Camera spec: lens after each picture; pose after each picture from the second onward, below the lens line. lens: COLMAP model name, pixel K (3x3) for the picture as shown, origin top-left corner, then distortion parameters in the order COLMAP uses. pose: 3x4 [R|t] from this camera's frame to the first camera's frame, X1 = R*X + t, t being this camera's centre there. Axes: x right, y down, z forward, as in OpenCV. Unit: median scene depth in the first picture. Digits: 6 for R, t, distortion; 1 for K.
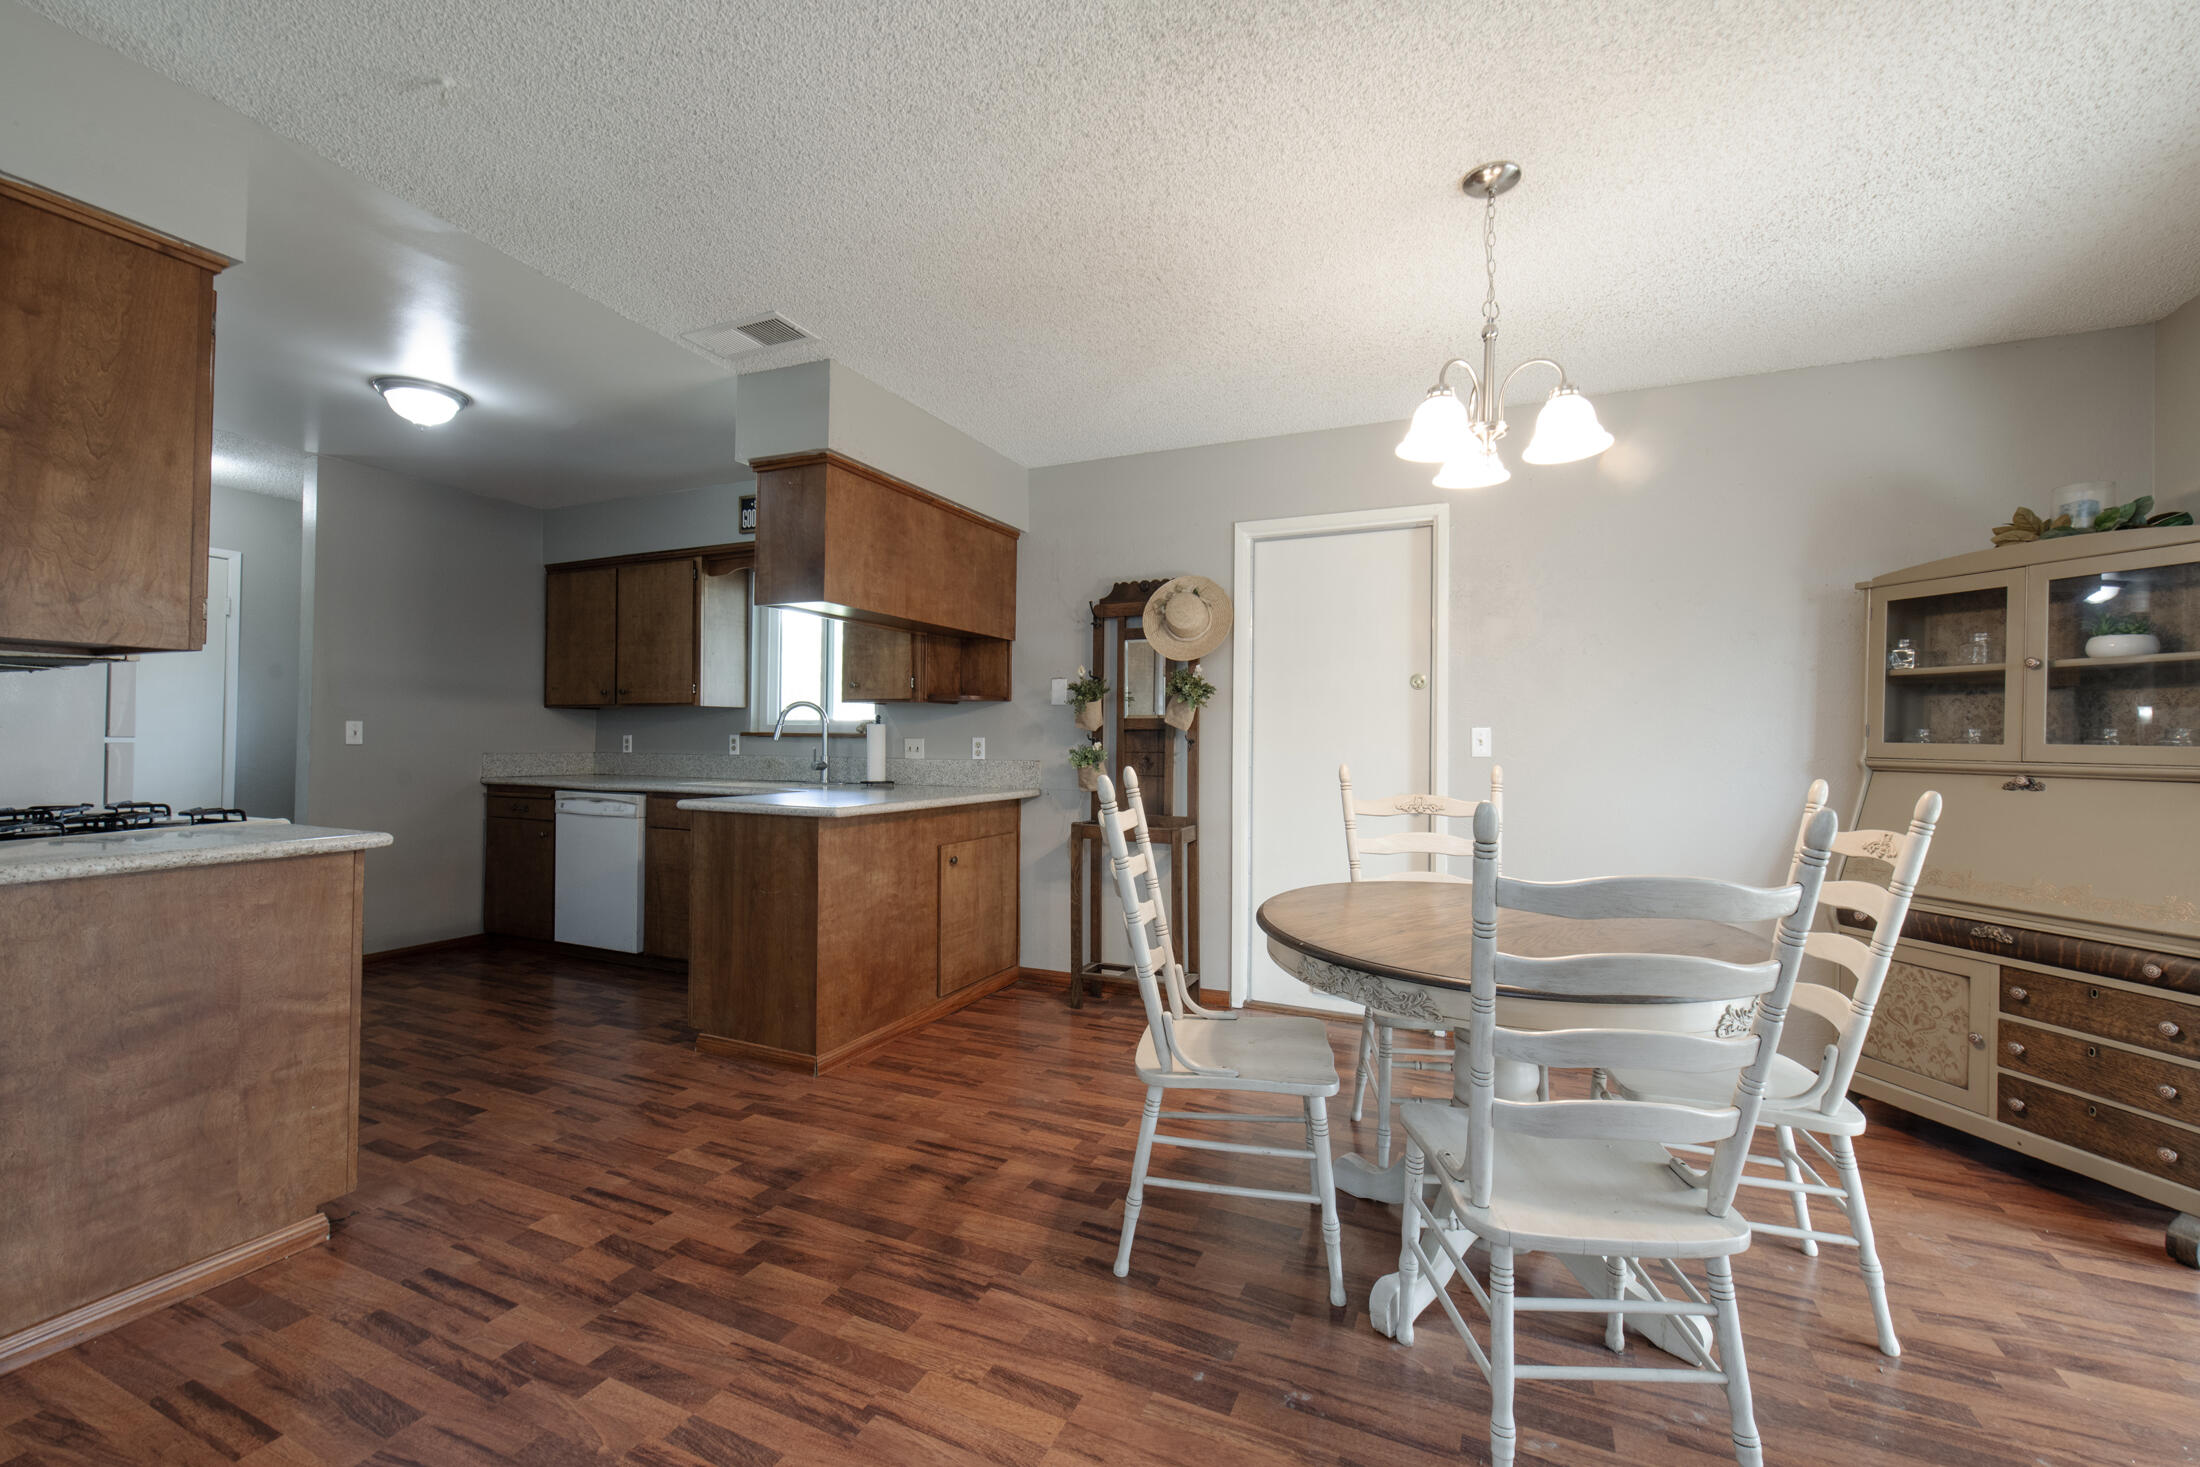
lens RADIAL K [[900.0, 0, 1105.1], [0, 900.0, 725.1], [0, 0, 1]] dist [0.018029, -0.011944]
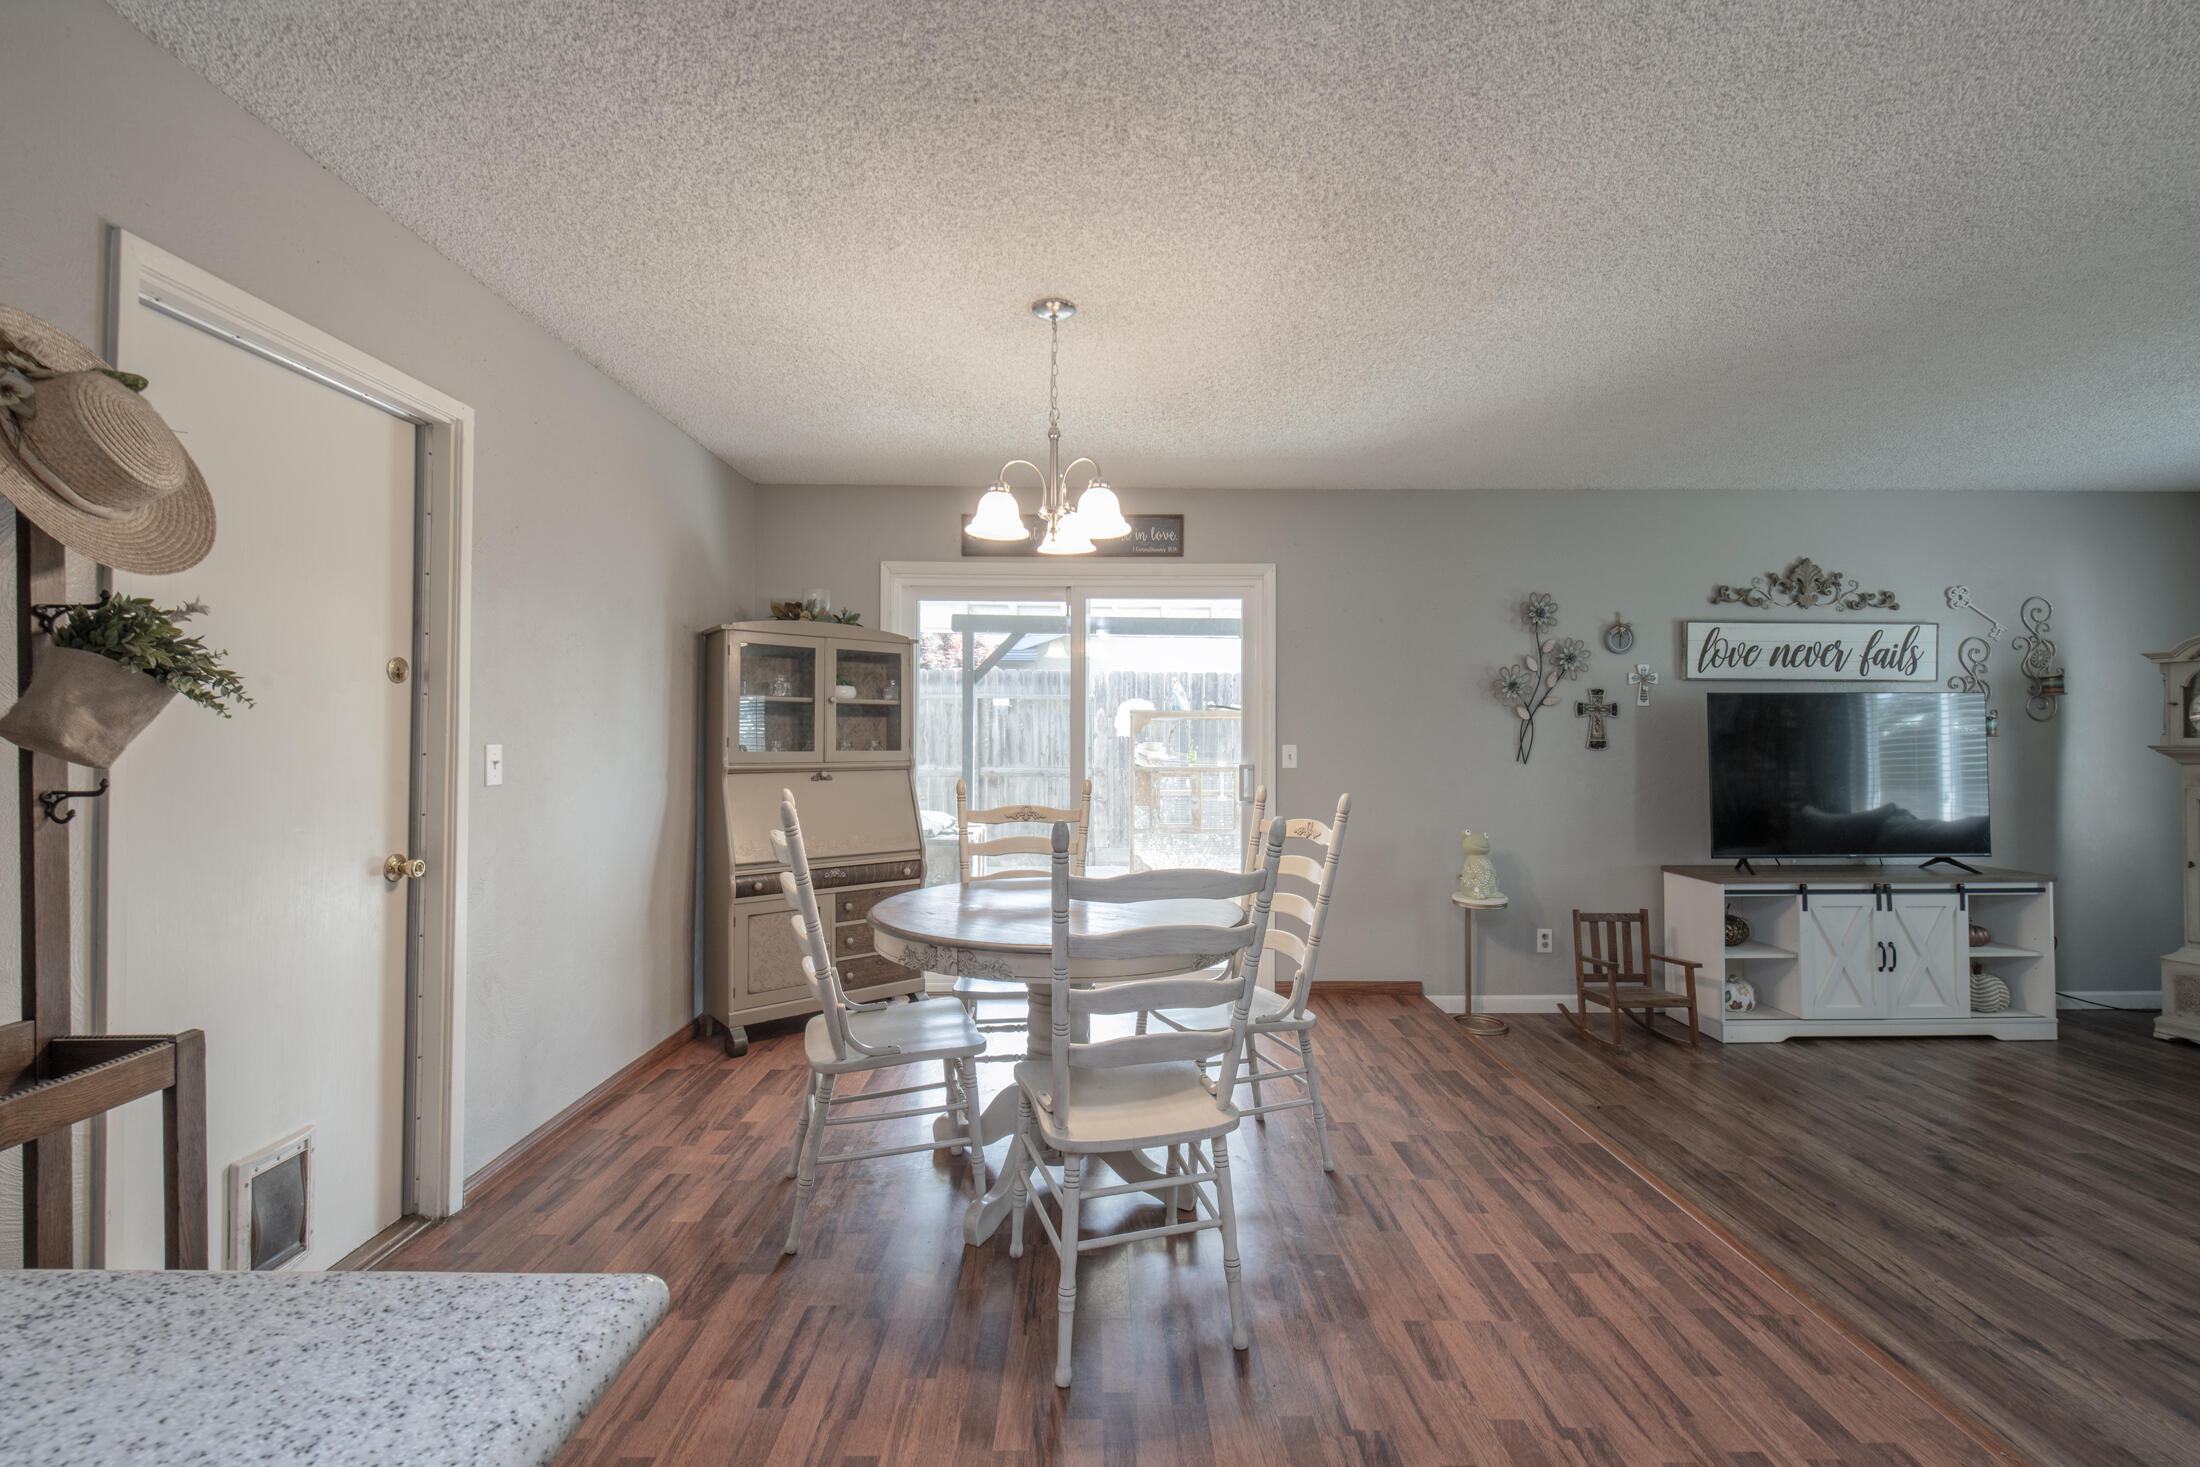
lens RADIAL K [[906.6, 0, 1109.7], [0, 906.6, 725.0], [0, 0, 1]] dist [-0.000149, -0.000322]
pose [[-0.423769, -0.003190, 0.905765, -0.405728], [-0.018320, 0.999819, -0.005050, -0.016600], [-0.905585, -0.018734, -0.423751, 0.801776]]
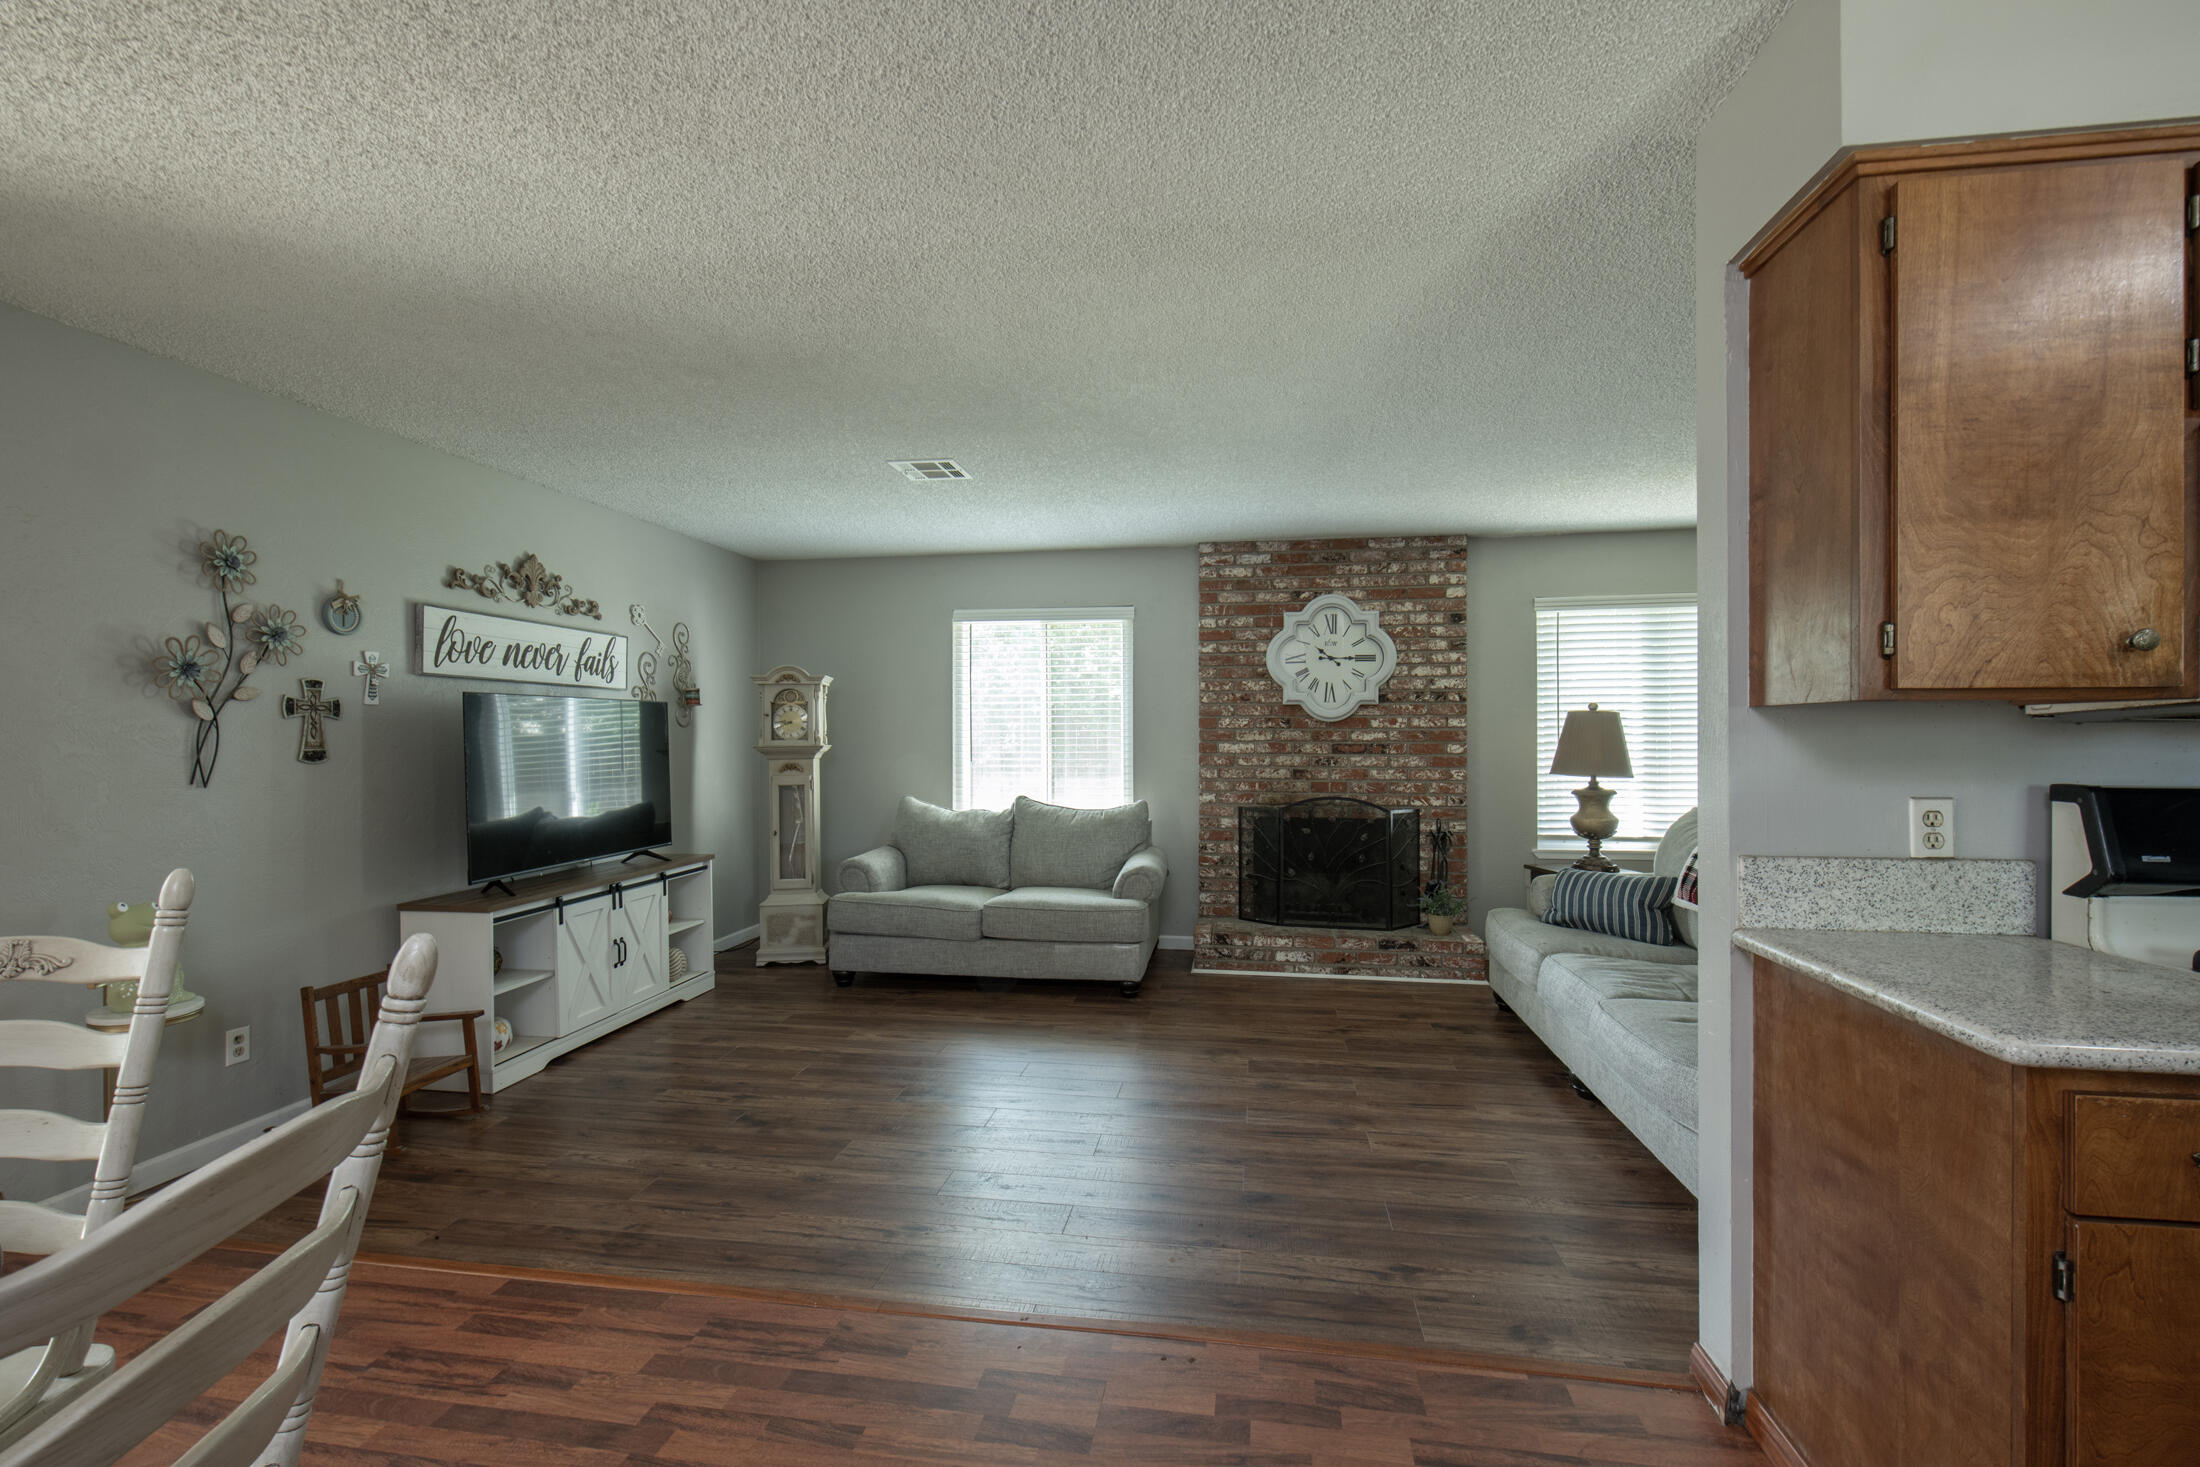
lens RADIAL K [[937.2, 0, 1098.5], [0, 937.2, 740.2], [0, 0, 1]] dist [-0.003059, -0.000746]
pose [[-0.967508, -0.007331, -0.252736, -0.105757], [-0.005106, 0.999942, -0.009458, -0.018890], [0.252791, -0.007860, -0.967489, 0.780990]]
